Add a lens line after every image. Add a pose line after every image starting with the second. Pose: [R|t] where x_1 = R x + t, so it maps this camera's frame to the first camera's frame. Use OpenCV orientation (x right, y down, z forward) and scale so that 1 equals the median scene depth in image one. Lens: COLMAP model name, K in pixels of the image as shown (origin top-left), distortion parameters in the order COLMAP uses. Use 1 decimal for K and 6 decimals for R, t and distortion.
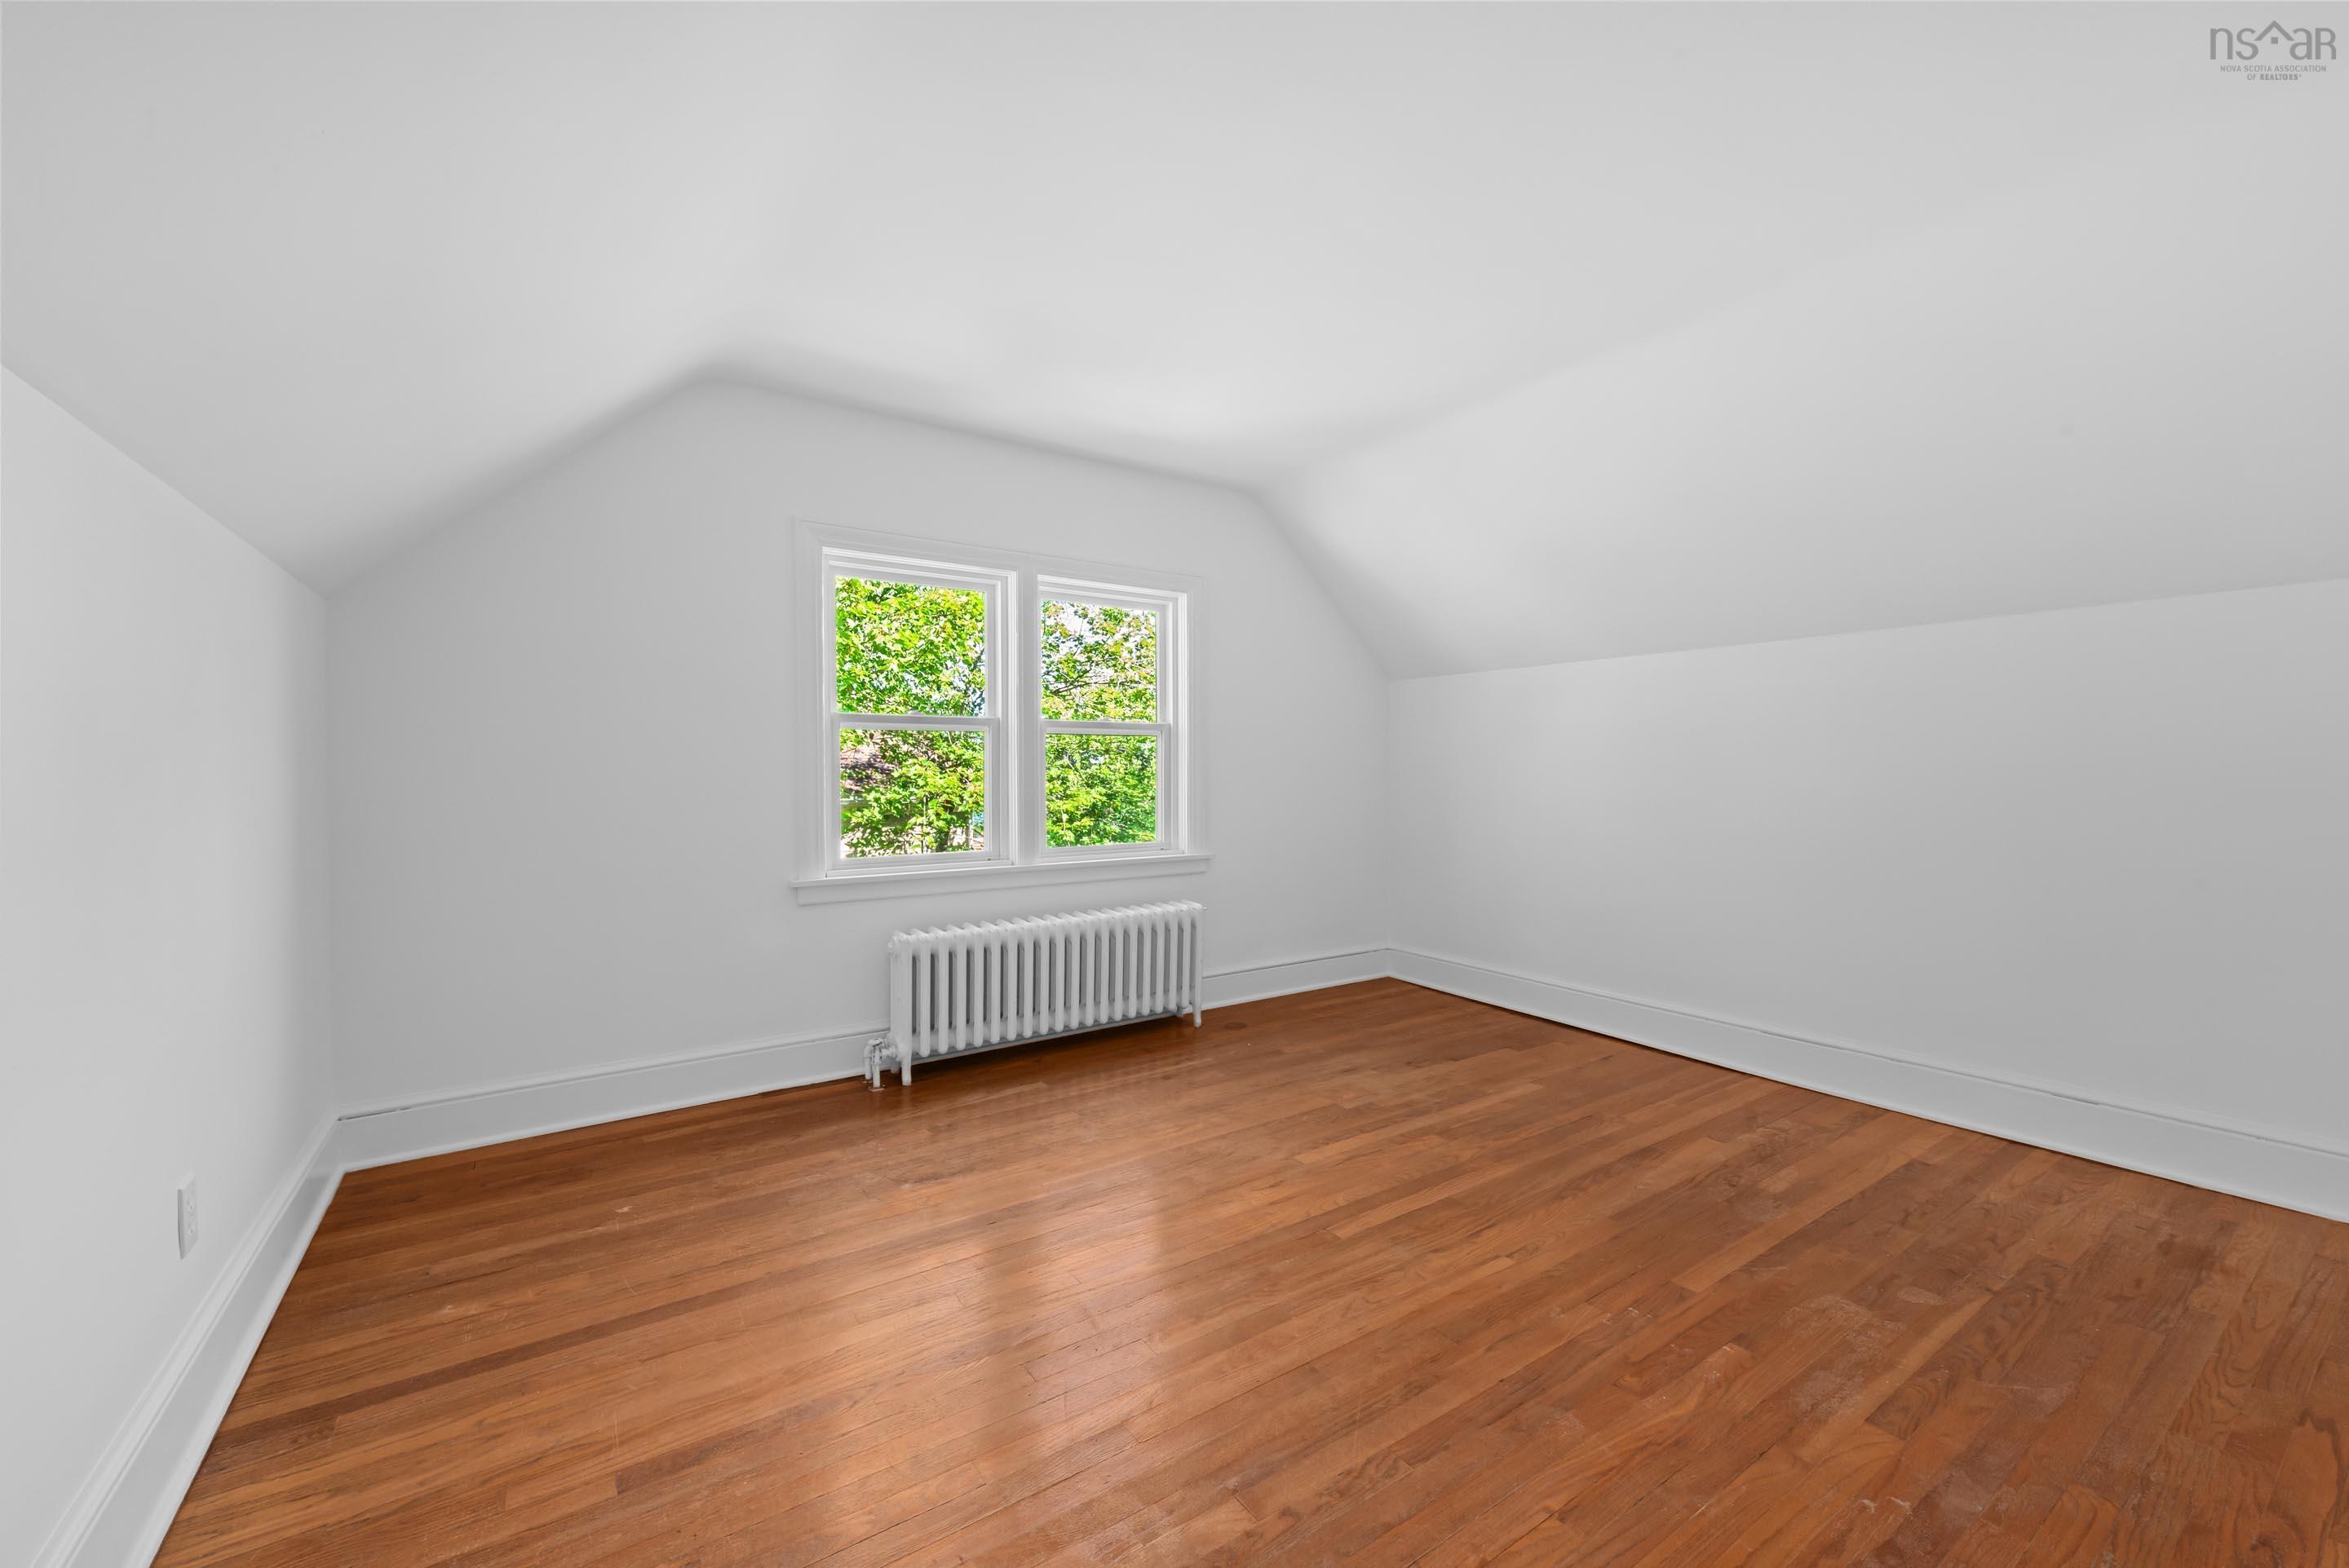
lens RADIAL K [[933.2, 0, 1169.3], [0, 933.2, 771.9], [0, 0, 1]] dist [0.003800, 0.000228]
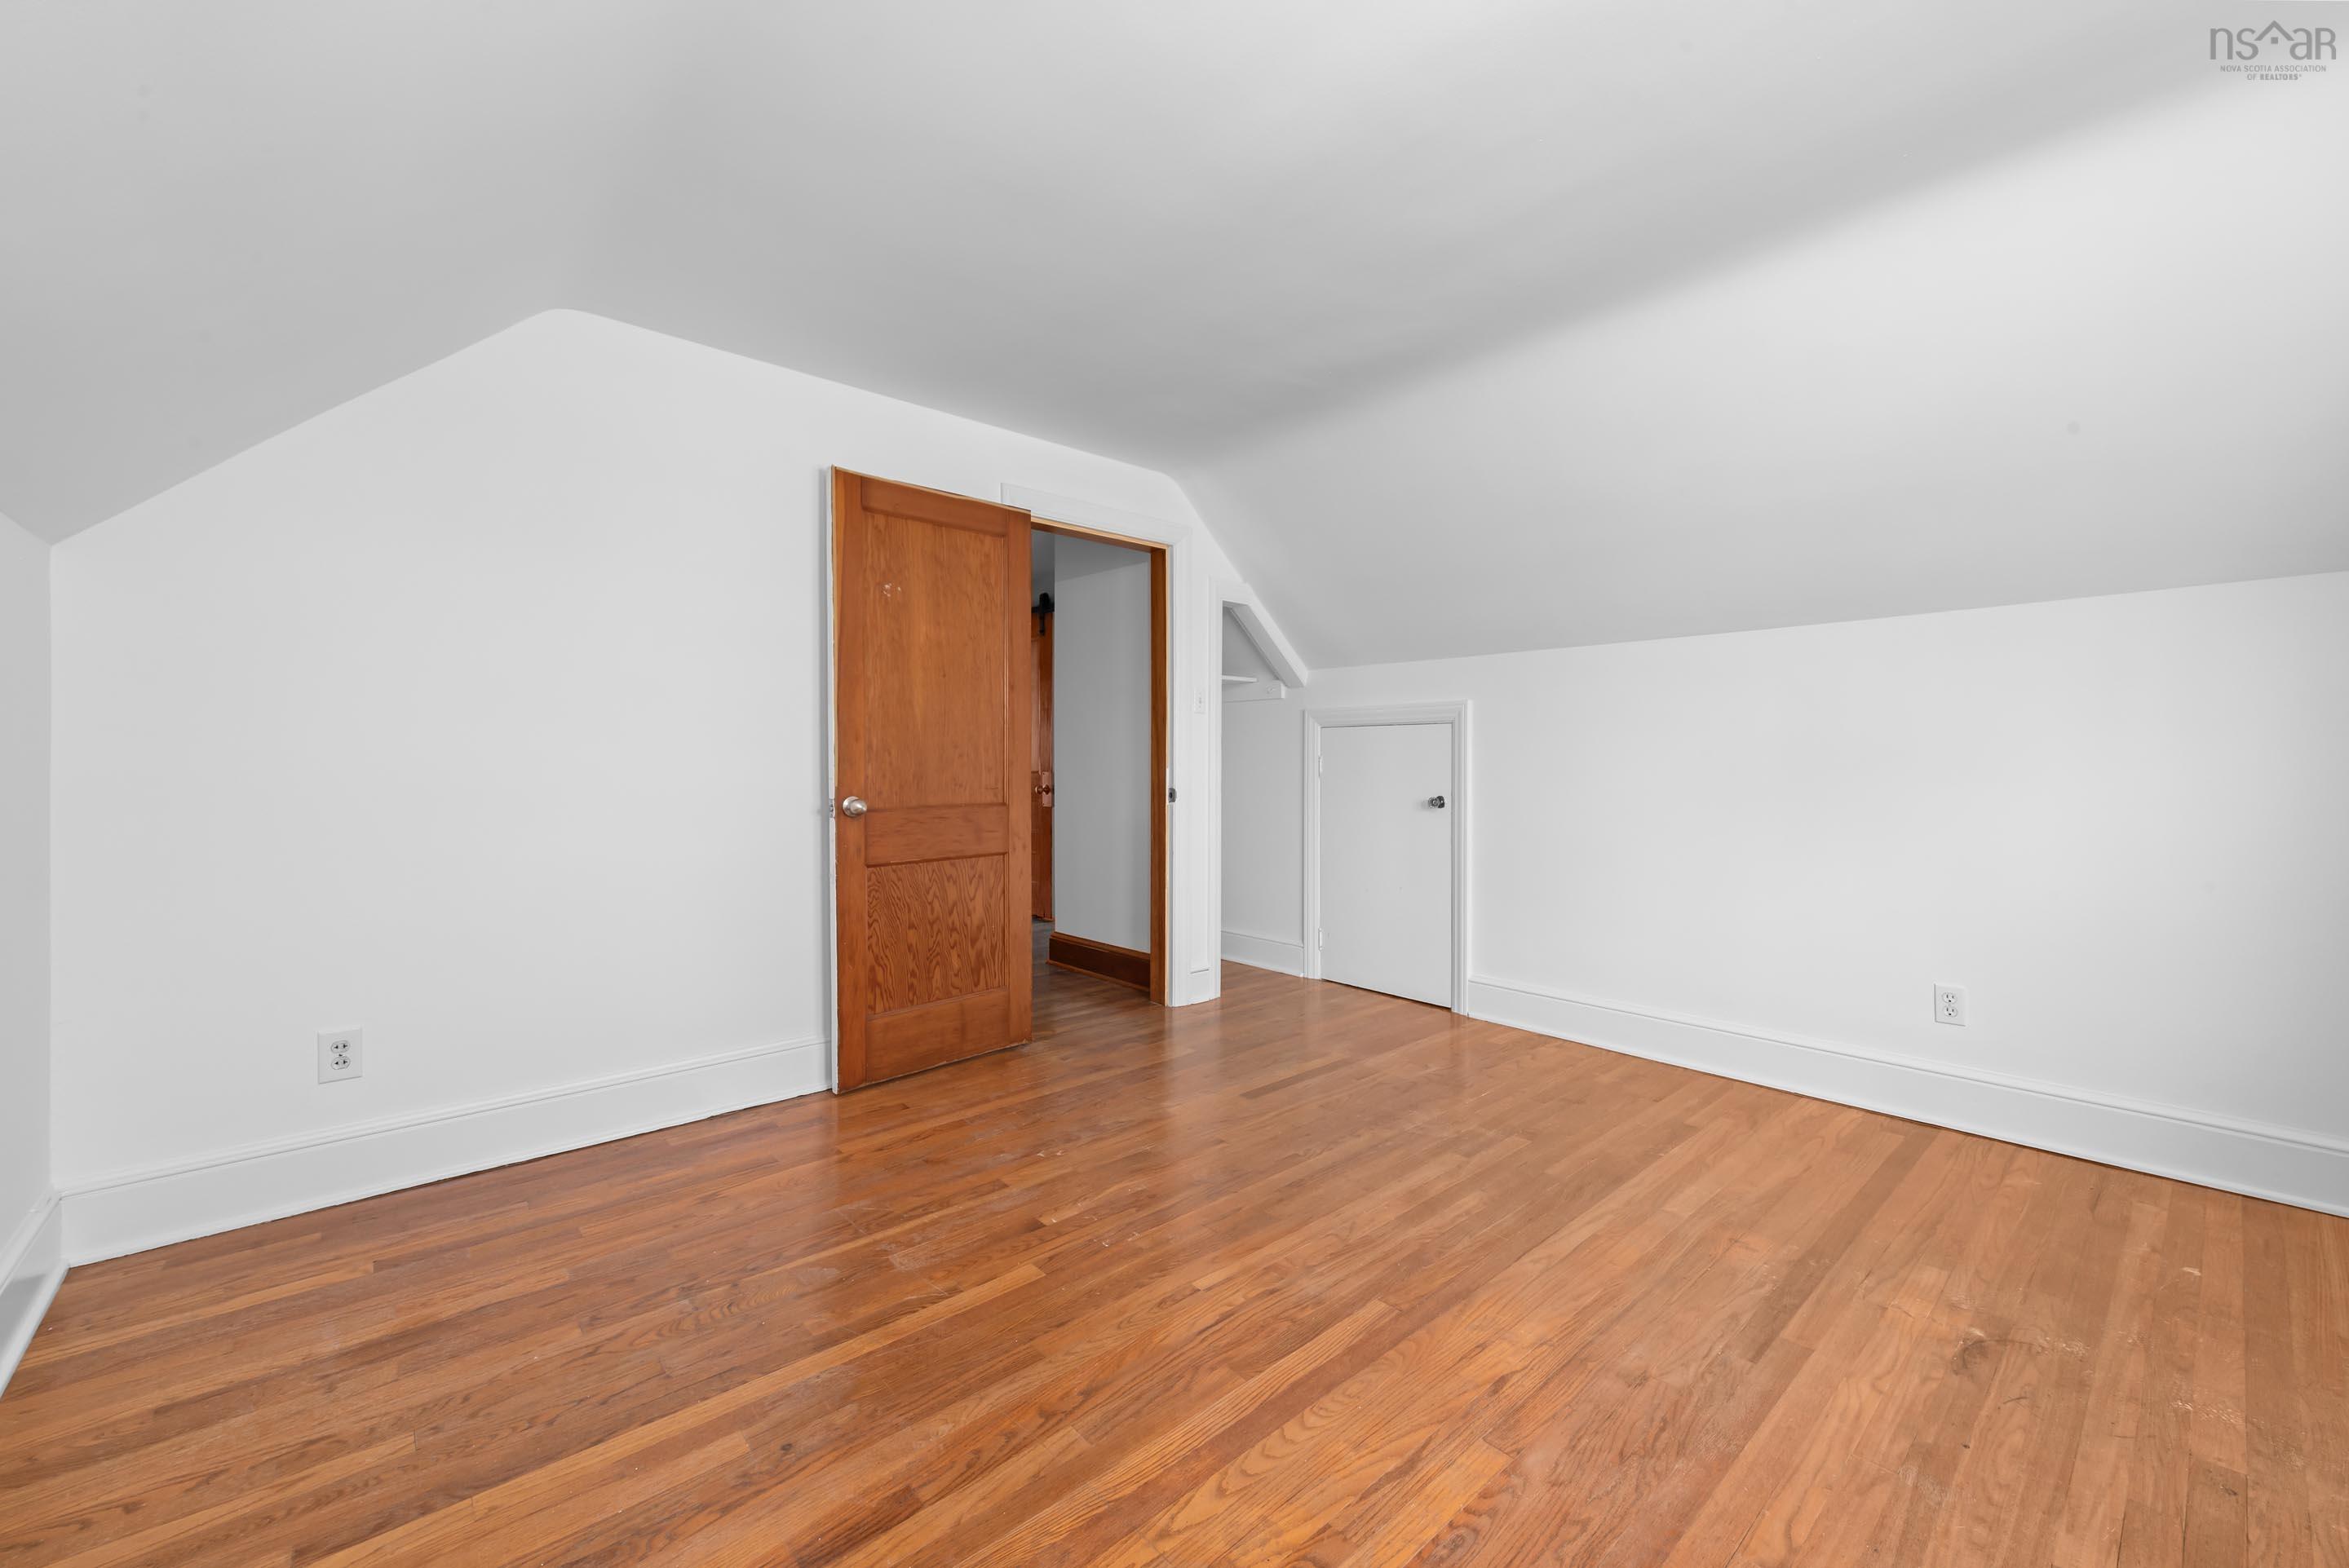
lens RADIAL K [[933.2, 0, 1177.8], [0, 933.2, 774.8], [0, 0, 1]] dist [0.003800, 0.000228]
pose [[-0.990911, 0.003702, -0.134467, 0.501239], [0.001109, 0.999812, 0.019355, -0.007257], [0.134514, 0.019030, -0.990729, 1.894328]]
